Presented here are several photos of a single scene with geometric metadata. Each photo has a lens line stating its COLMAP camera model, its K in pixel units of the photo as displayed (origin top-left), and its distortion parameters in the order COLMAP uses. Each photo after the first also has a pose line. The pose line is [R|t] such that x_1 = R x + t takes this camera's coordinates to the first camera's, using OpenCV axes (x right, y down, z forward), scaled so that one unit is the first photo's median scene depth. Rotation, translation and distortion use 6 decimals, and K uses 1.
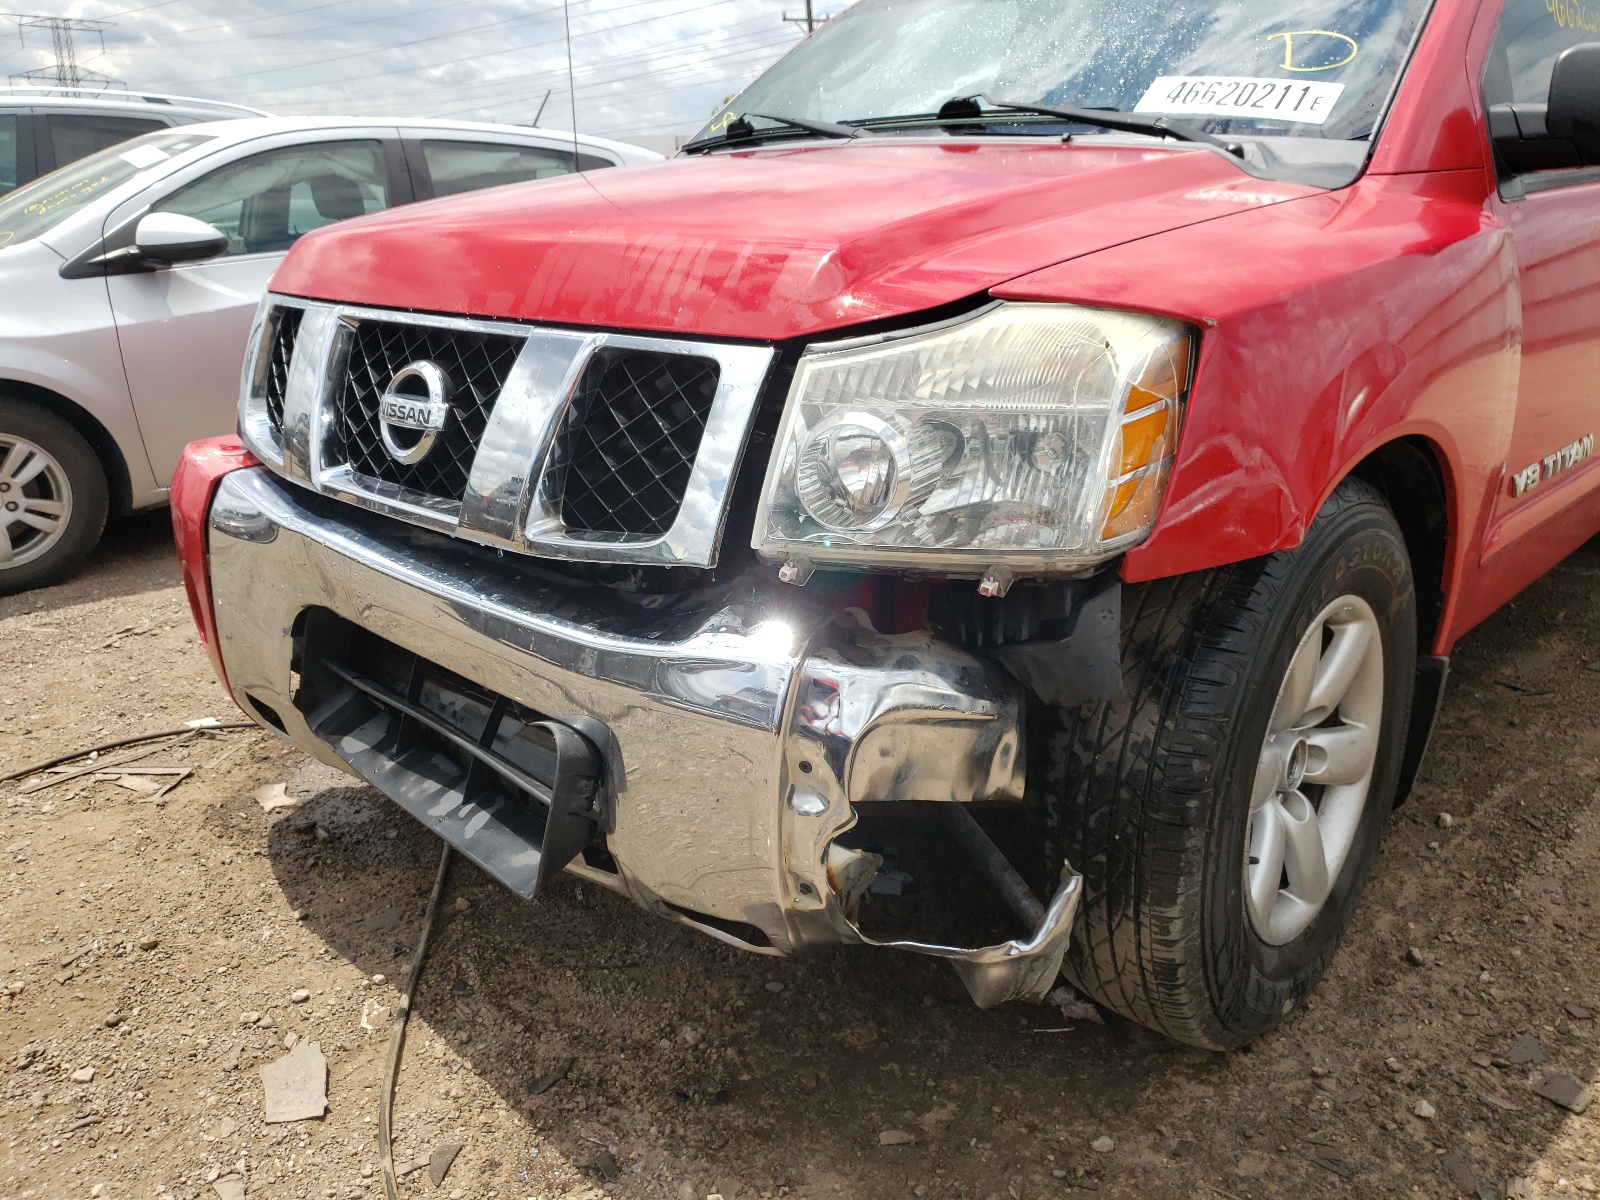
lens RADIAL K [[1351.5, 0, 799.9], [0, 1351.5, 640.6], [0, 0, 1]] dist [0.032925, 0.010606]
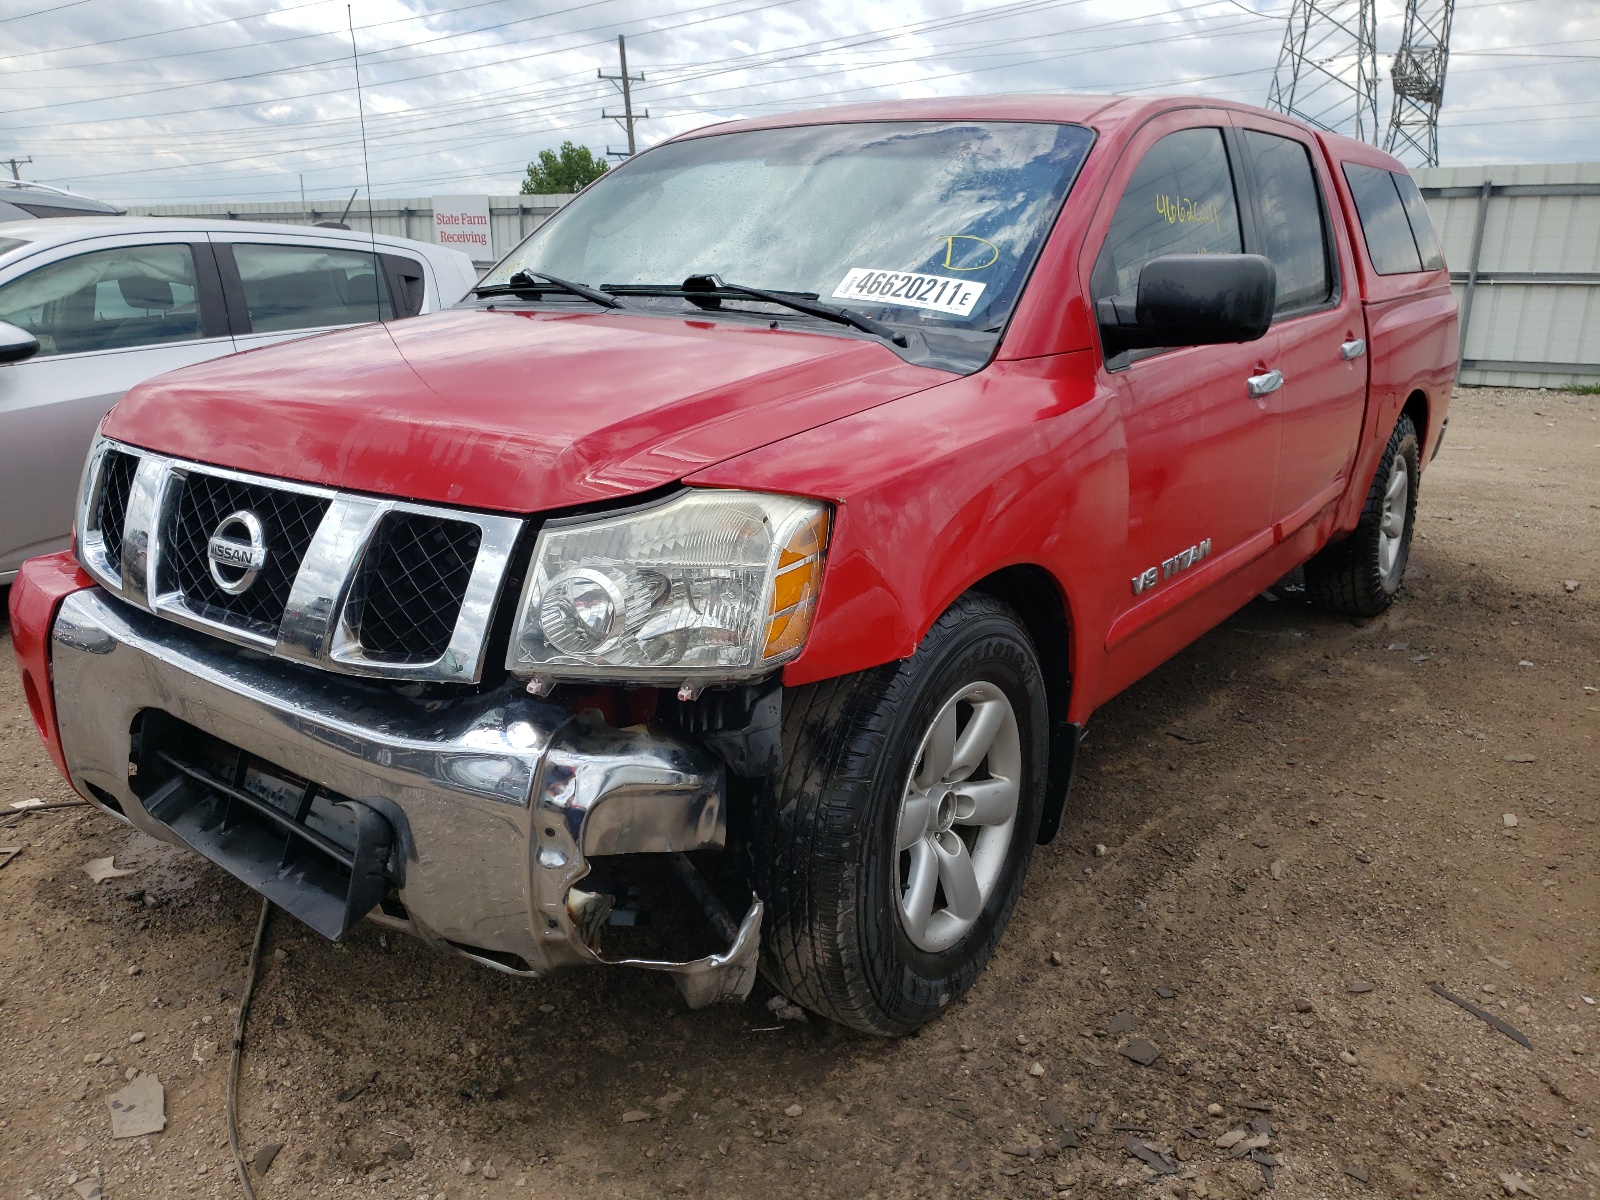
lens RADIAL K [[1351.5, 0, 799.9], [0, 1351.5, 640.6], [0, 0, 1]] dist [0.032925, 0.010606]
pose [[0.991821, -0.017108, 0.126486, 0.067234], [0.021454, 0.999223, -0.033072, -0.036721], [-0.125822, 0.035515, 0.991417, -0.297873]]
